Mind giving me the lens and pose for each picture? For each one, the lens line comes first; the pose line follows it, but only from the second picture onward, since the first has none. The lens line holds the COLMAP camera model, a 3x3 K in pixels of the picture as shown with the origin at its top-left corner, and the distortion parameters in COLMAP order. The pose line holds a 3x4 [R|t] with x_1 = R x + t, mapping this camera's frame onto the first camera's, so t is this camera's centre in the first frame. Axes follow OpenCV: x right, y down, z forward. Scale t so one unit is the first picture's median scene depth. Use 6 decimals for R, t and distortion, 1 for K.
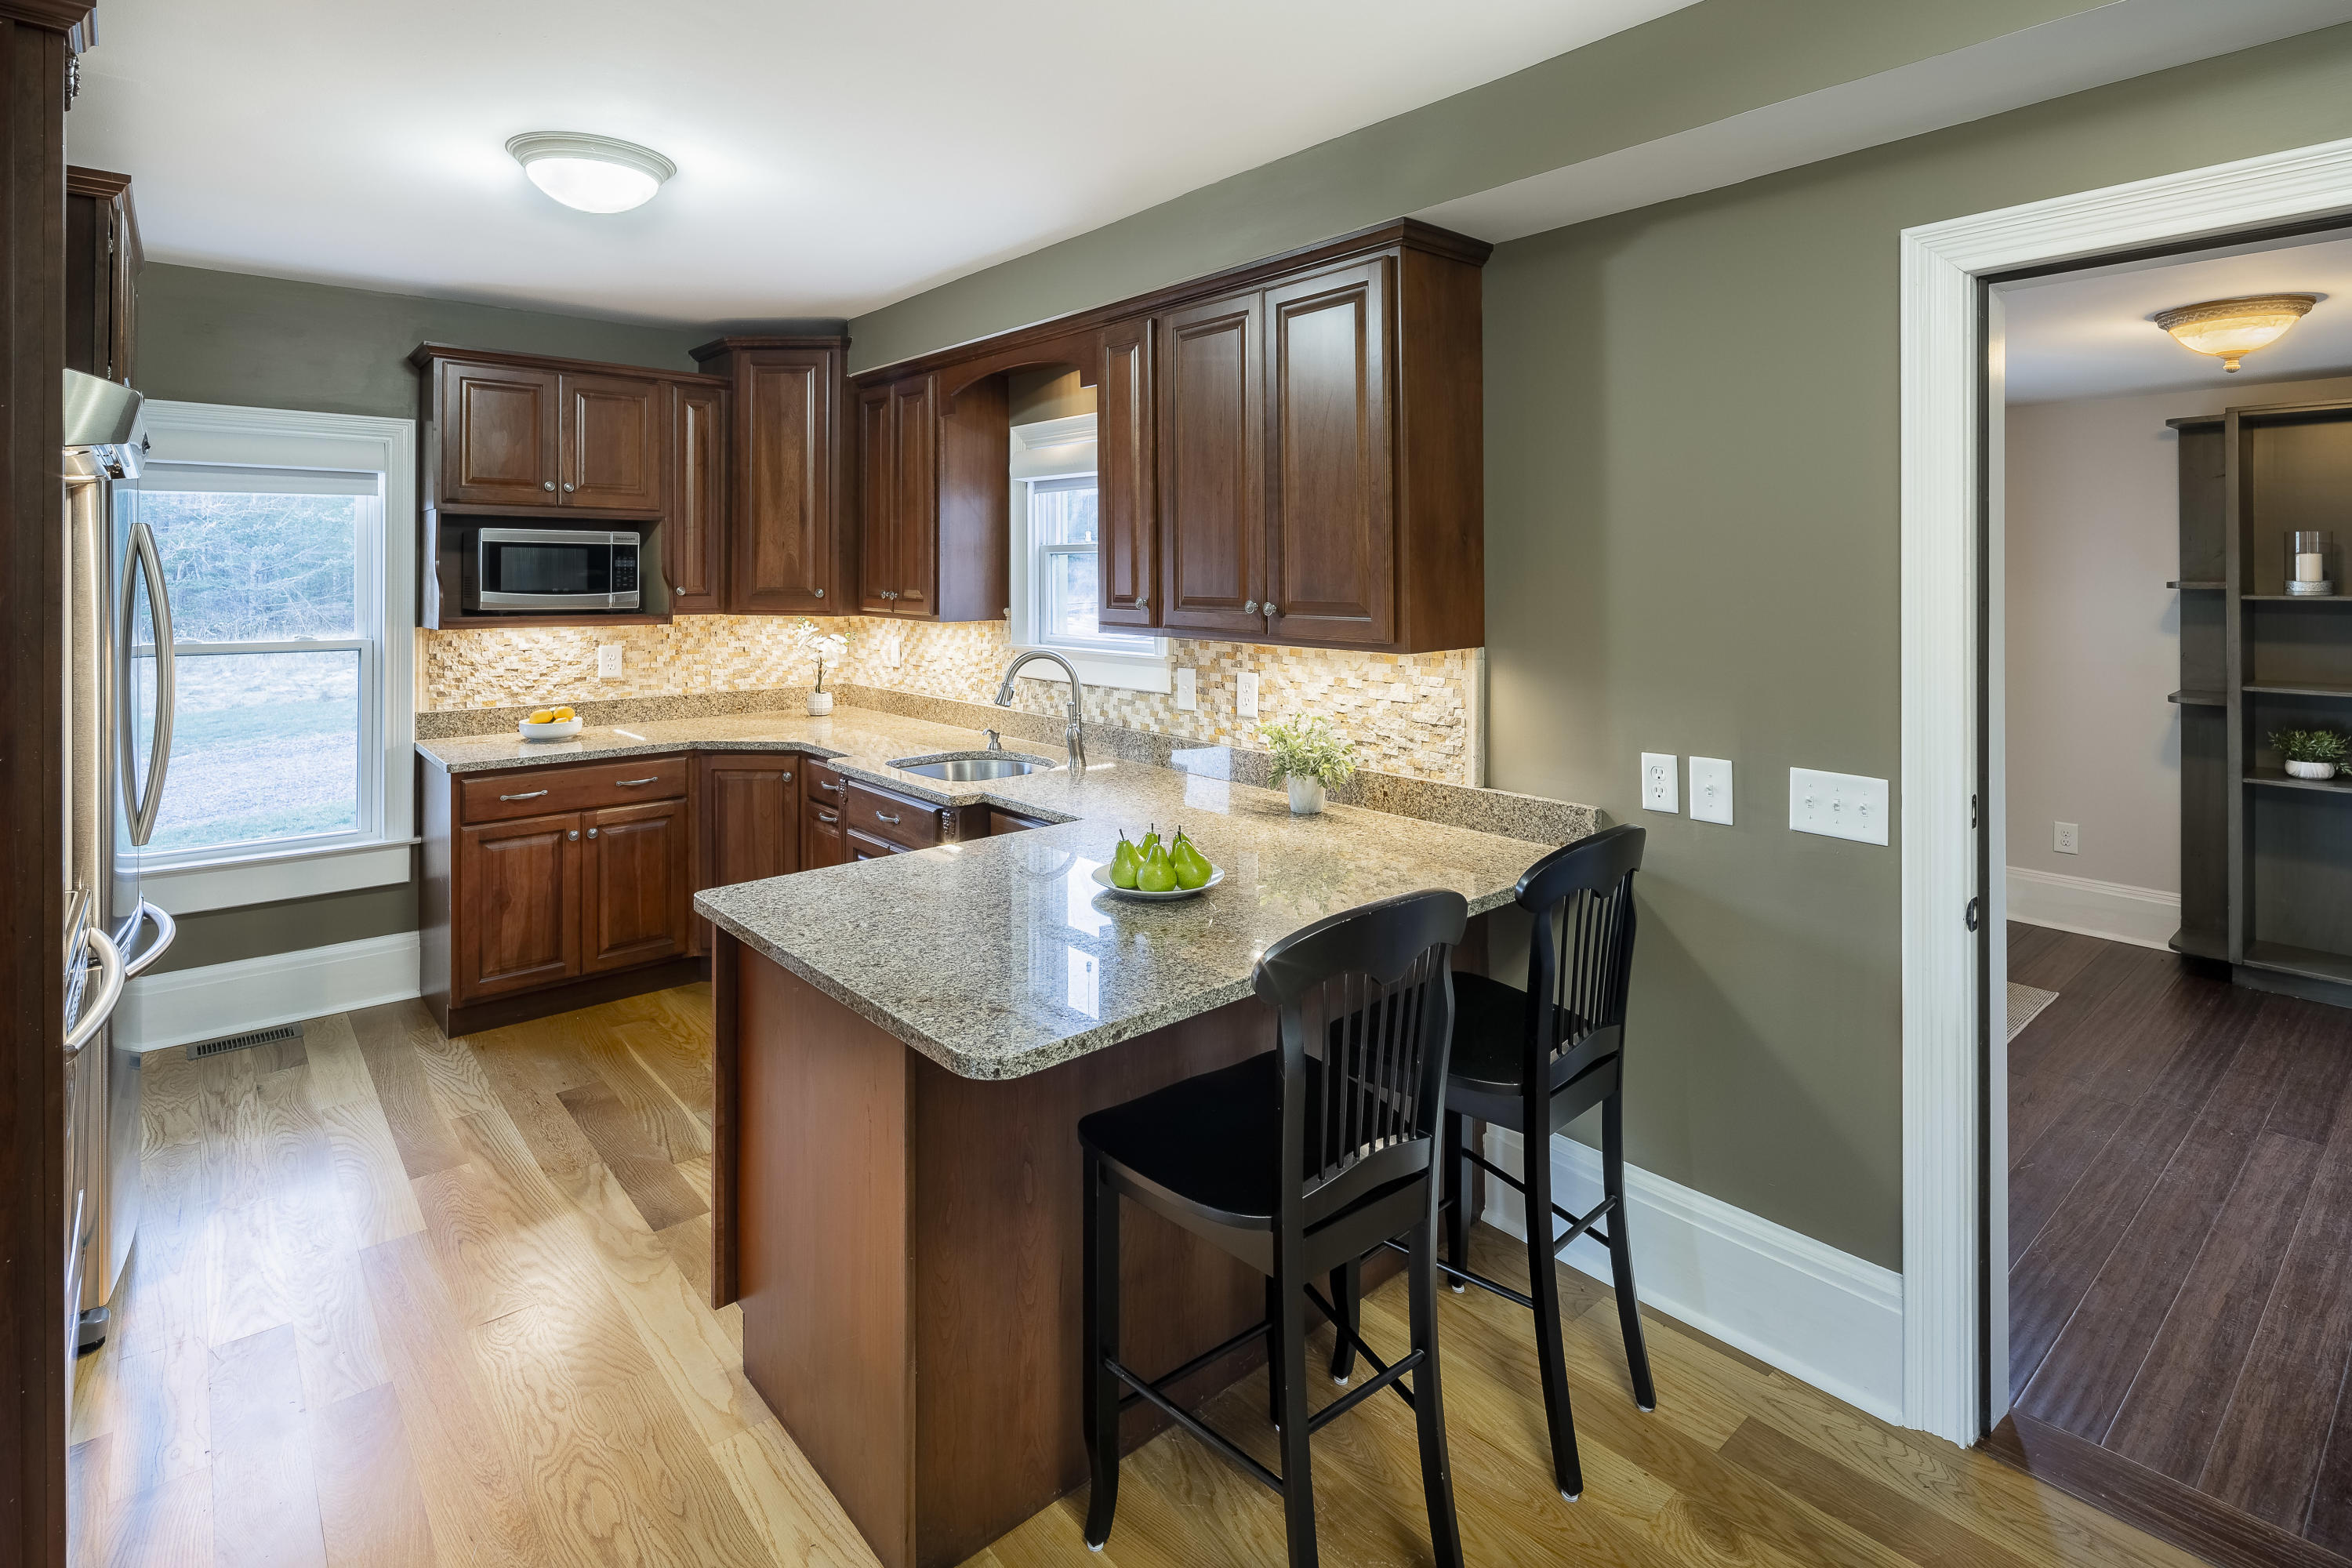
lens RADIAL K [[1150.4, 0, 1162.0], [0, 1150.4, 563.8], [0, 0, 1]] dist [0.004292, -0.003151]
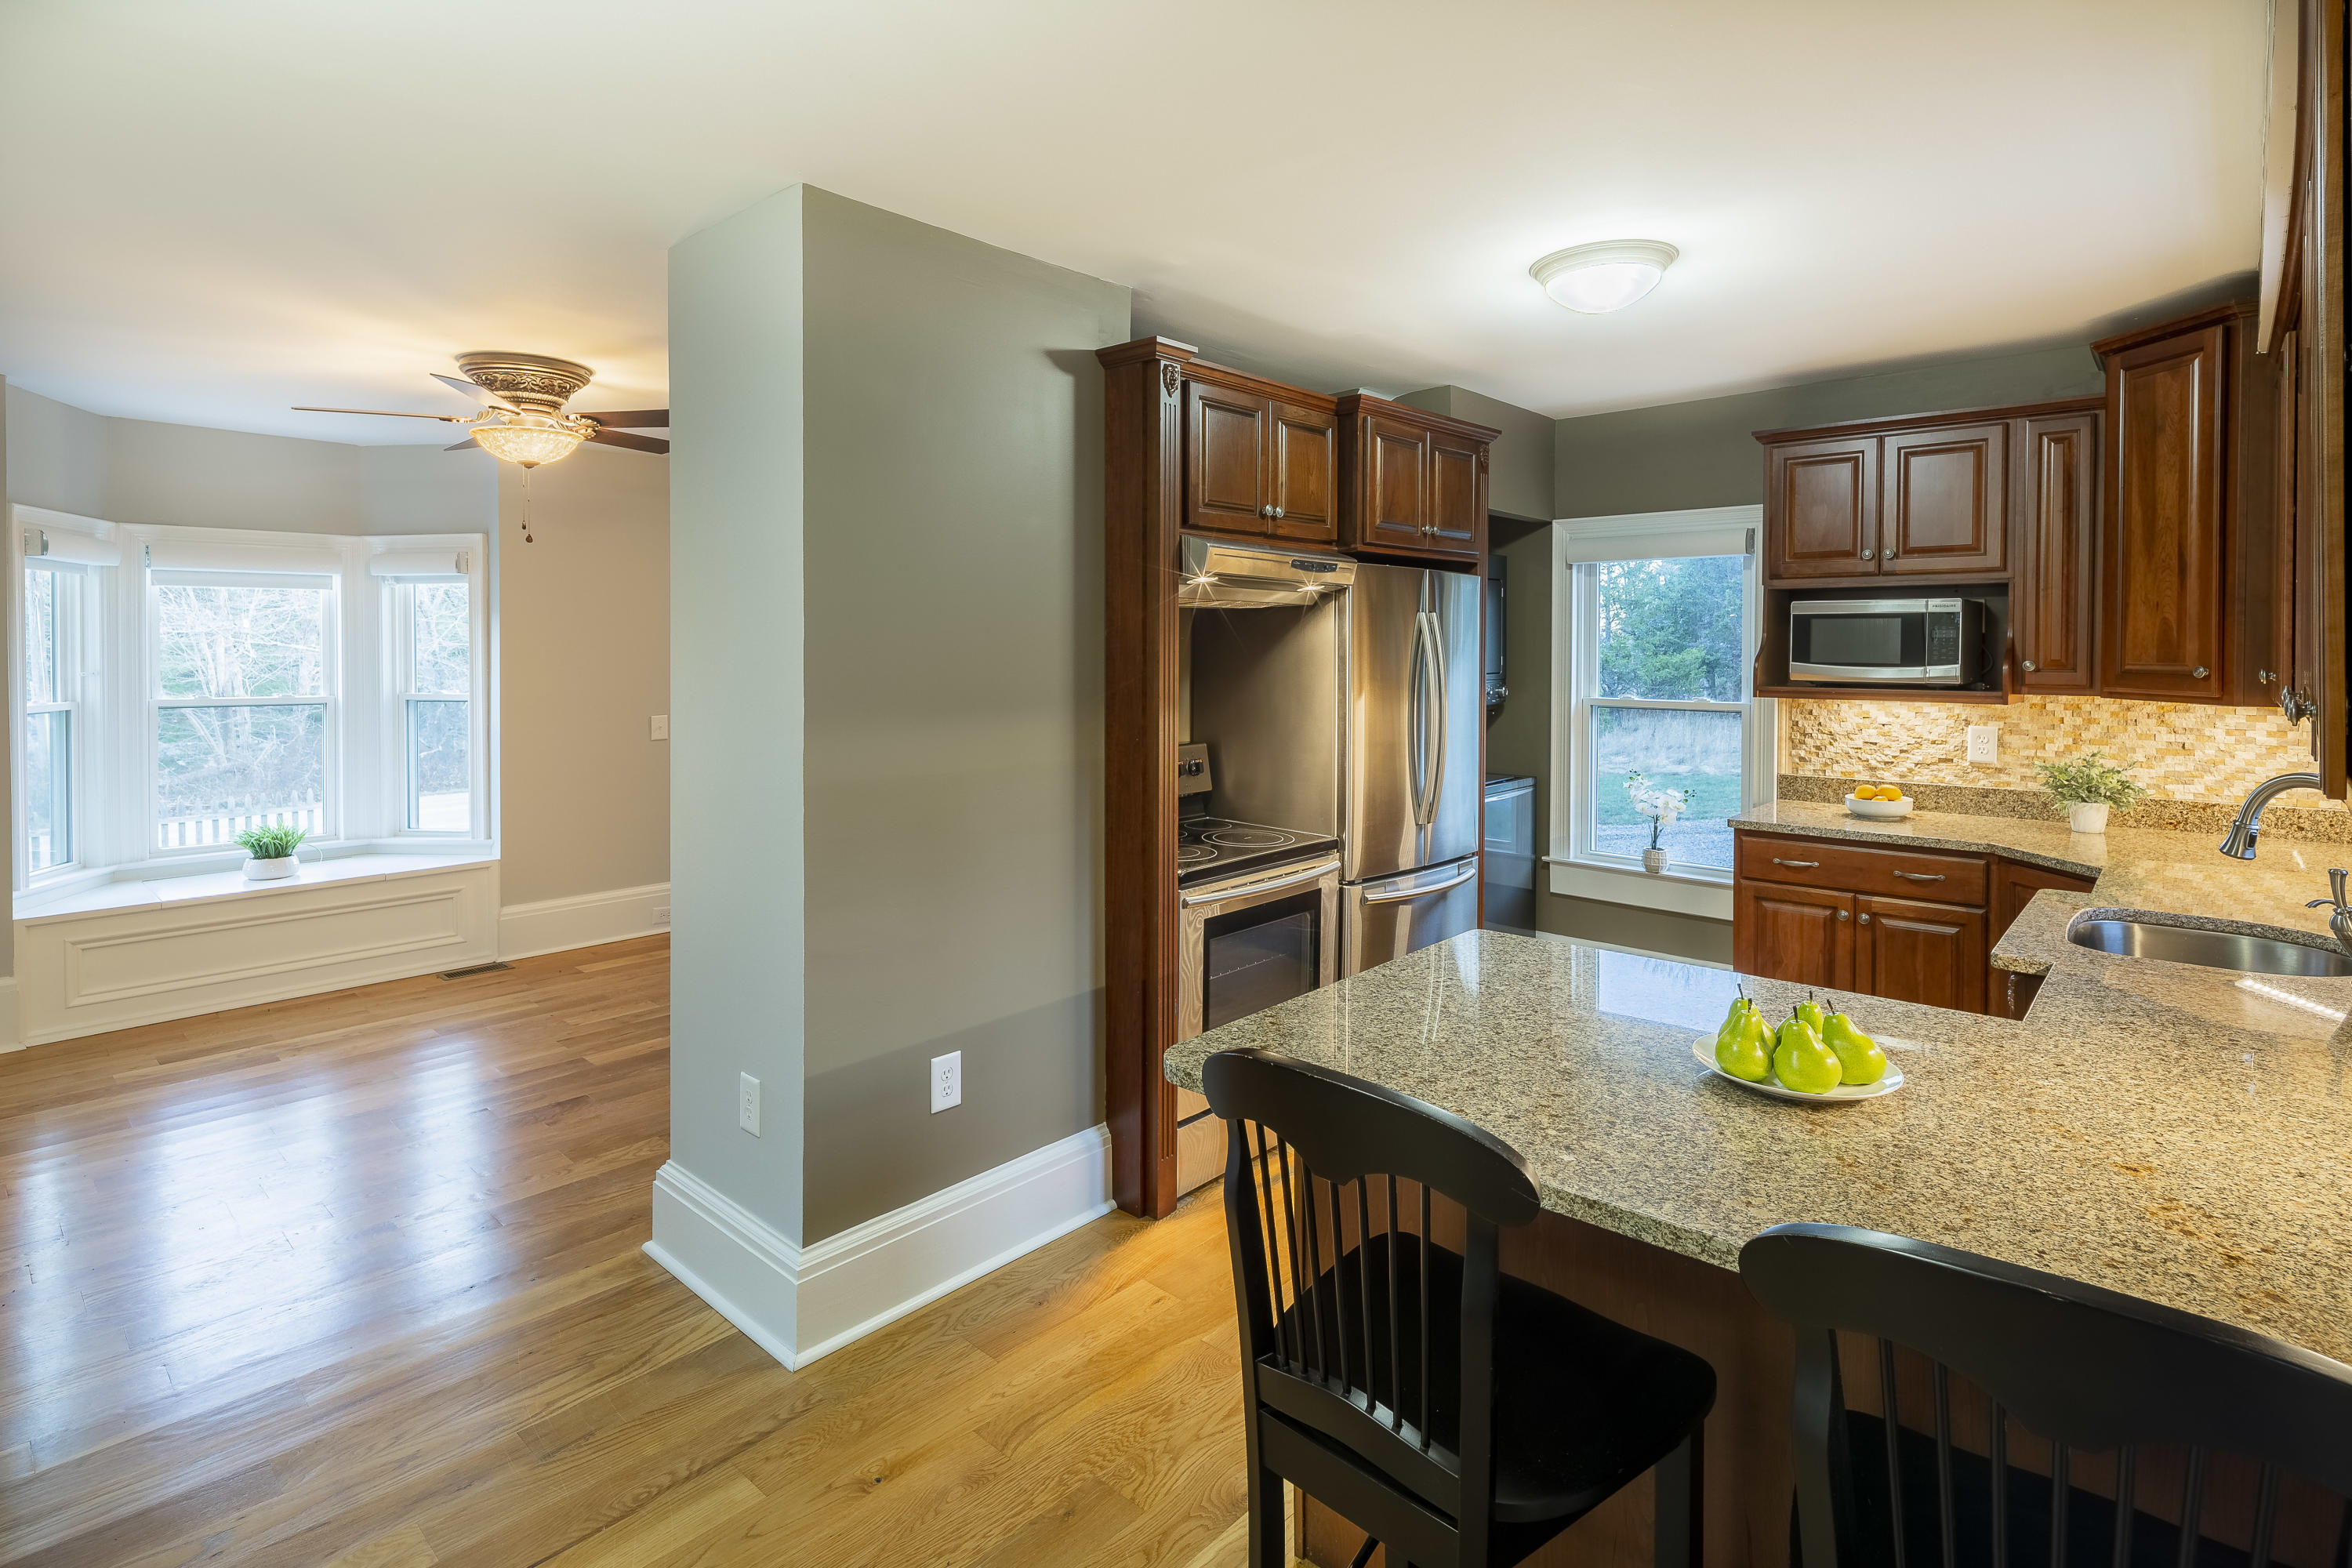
lens RADIAL K [[1150.4, 0, 1180.7], [0, 1150.4, 667.6], [0, 0, 1]] dist [0.004292, -0.003151]
pose [[0.116861, 0.017719, -0.992990, 0.377763], [0.010087, 0.999768, 0.019027, 0.003204], [0.993097, -0.012239, 0.116655, 0.330328]]
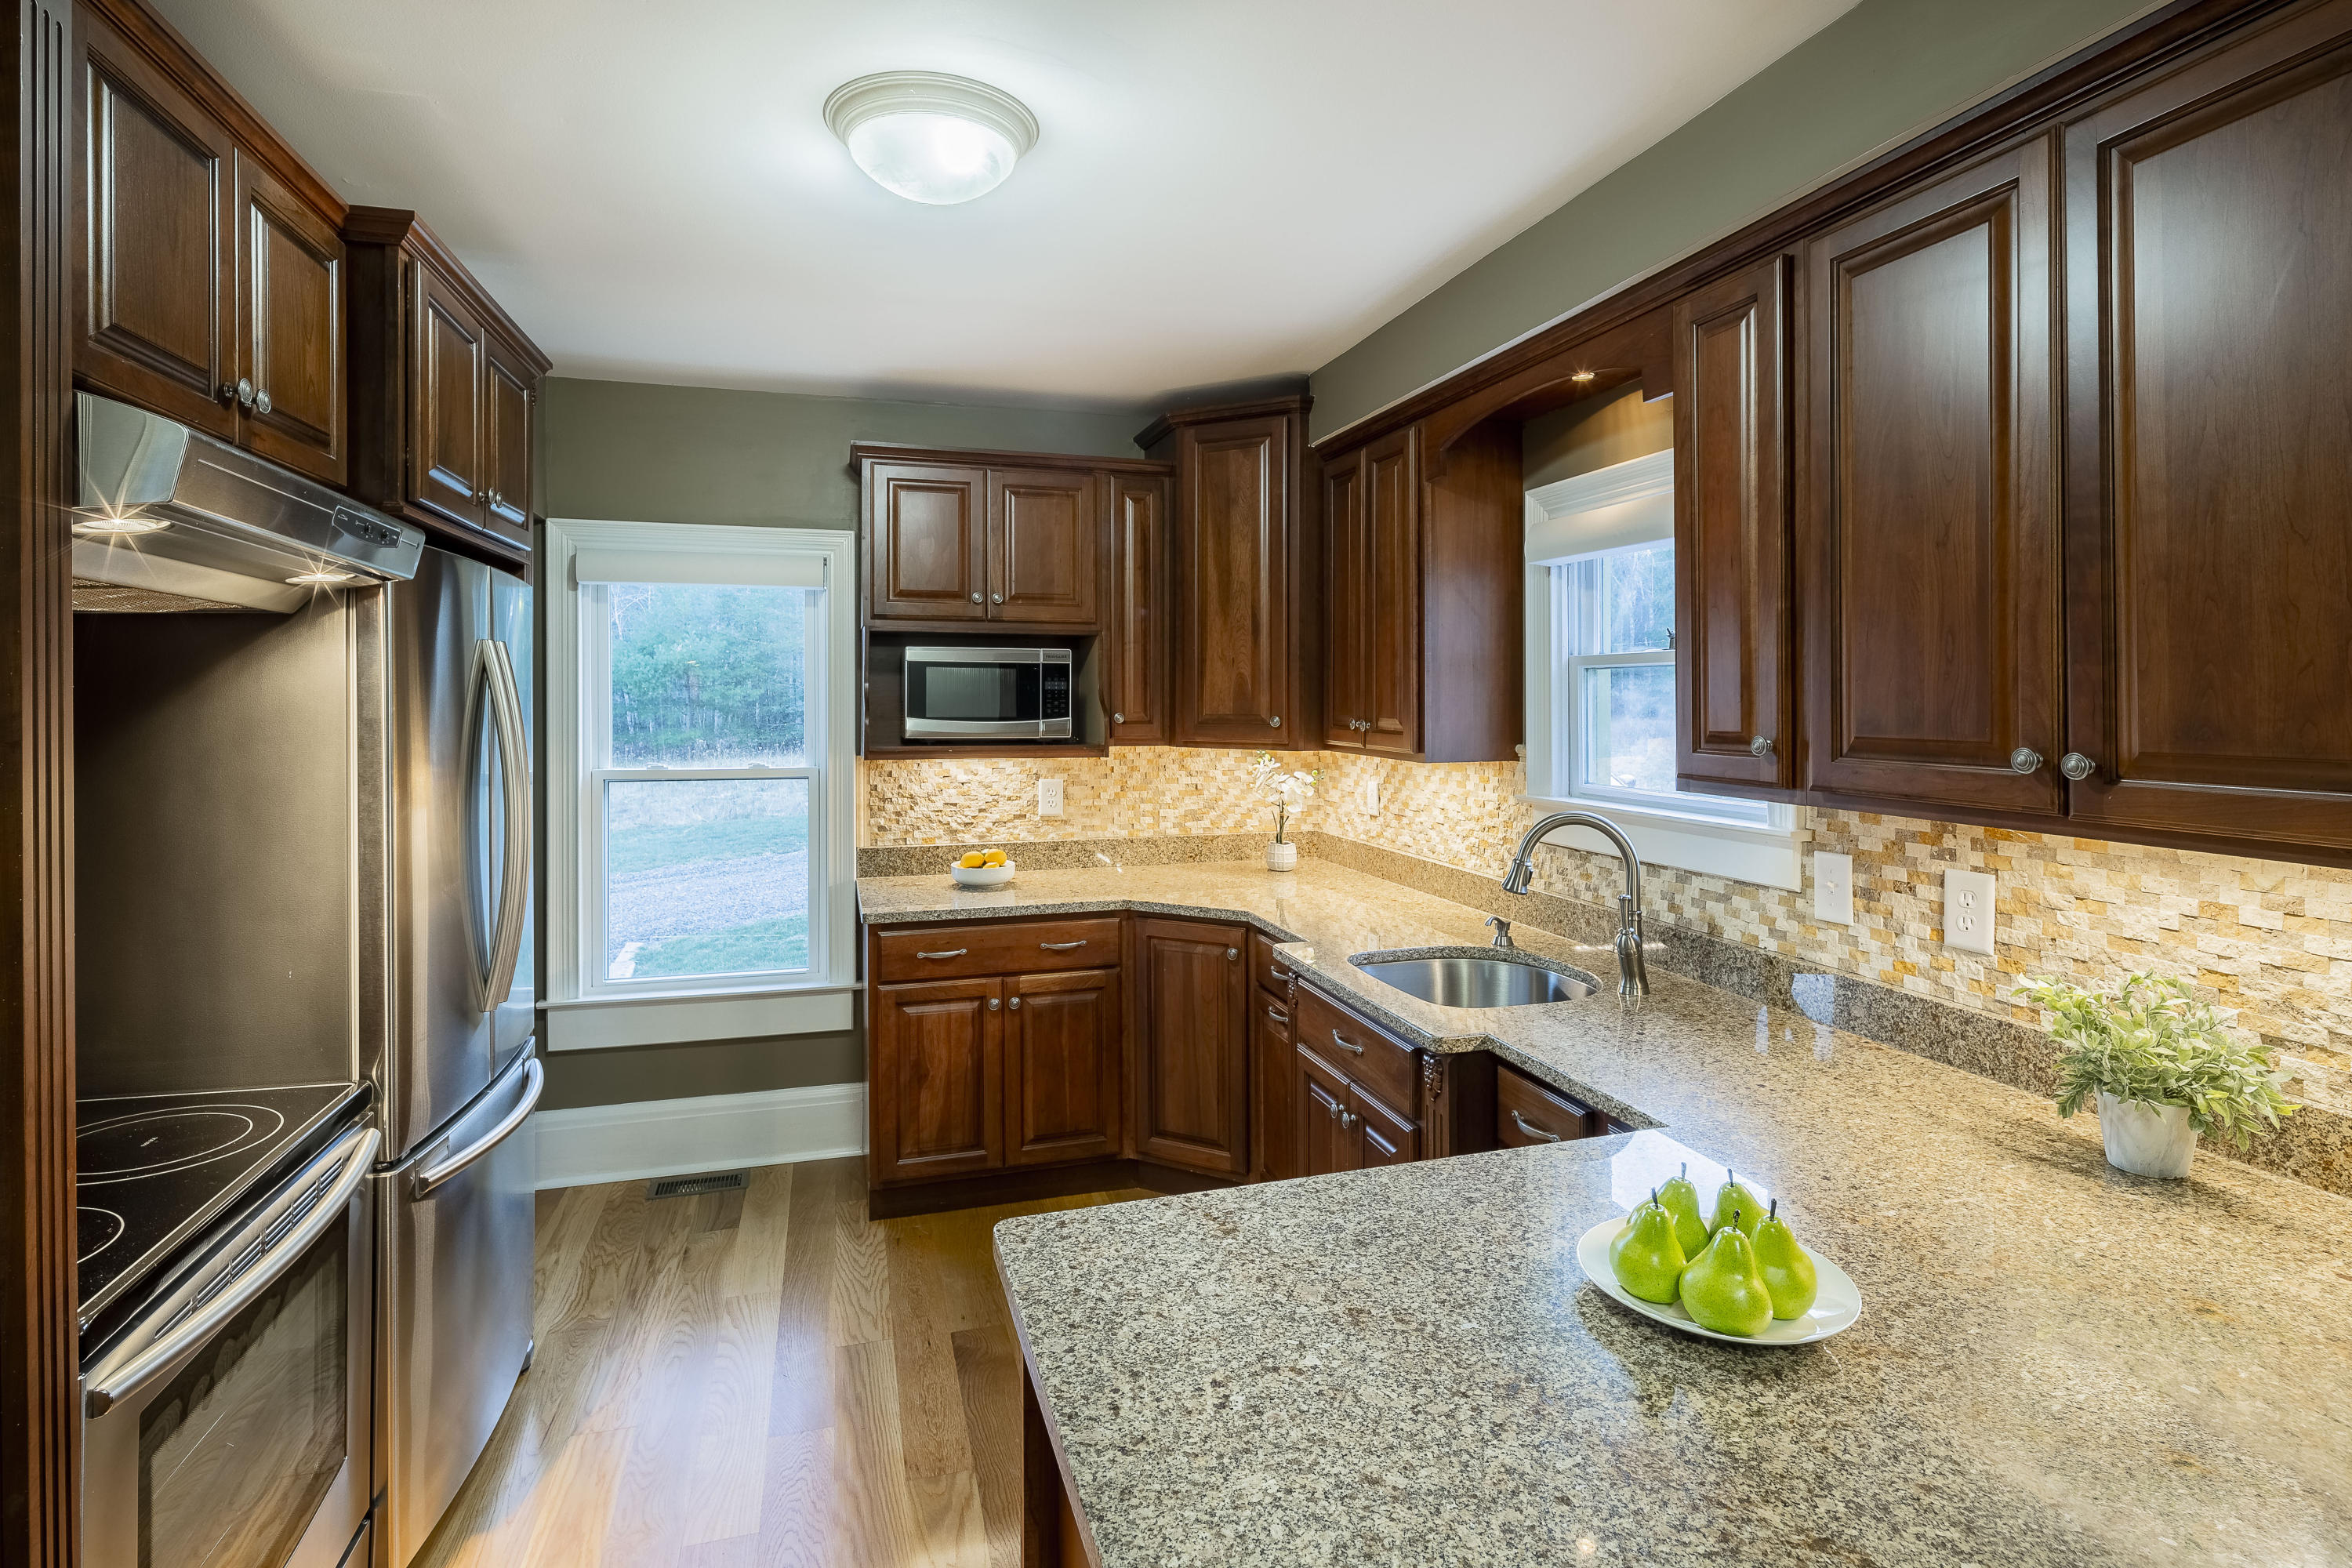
lens RADIAL K [[1150.4, 0, 1159.4], [0, 1150.4, 699.5], [0, 0, 1]] dist [0.004292, -0.003151]
pose [[0.907889, -0.000442, -0.419211, -0.041464], [0.004621, 0.999949, 0.008952, 0.002999], [0.419186, -0.010065, 0.907845, 0.275260]]
